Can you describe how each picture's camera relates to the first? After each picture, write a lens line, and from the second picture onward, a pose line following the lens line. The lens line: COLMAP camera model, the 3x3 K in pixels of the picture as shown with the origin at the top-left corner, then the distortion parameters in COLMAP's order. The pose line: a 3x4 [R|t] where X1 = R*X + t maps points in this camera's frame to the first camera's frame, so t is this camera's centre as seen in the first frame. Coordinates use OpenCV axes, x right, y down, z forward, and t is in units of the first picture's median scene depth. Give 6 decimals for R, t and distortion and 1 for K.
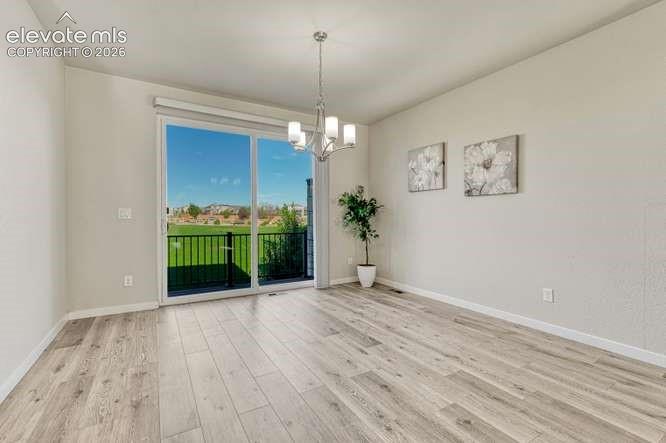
lens RADIAL K [[294.0, 0, 342.1], [0, 294.0, 233.2], [0, 0, 1]] dist [0.000397, 0.001239]
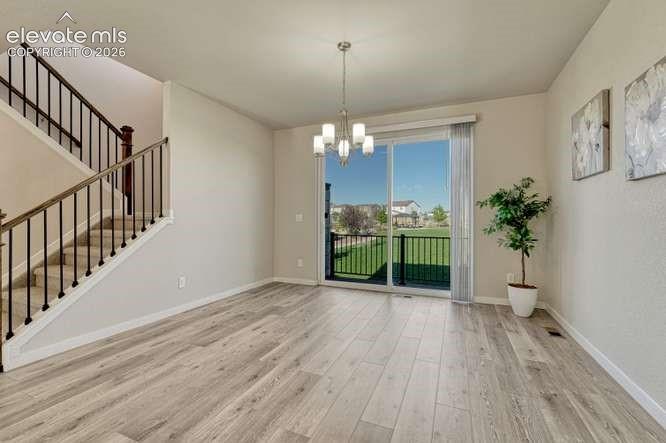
lens RADIAL K [[294.0, 0, 337.4], [0, 294.0, 226.5], [0, 0, 1]] dist [0.000397, 0.001239]
pose [[0.590009, 0.021673, -0.807106, 0.477287], [-0.049216, 0.998746, -0.009158, -0.010436], [0.805895, 0.045126, 0.590336, 0.234400]]
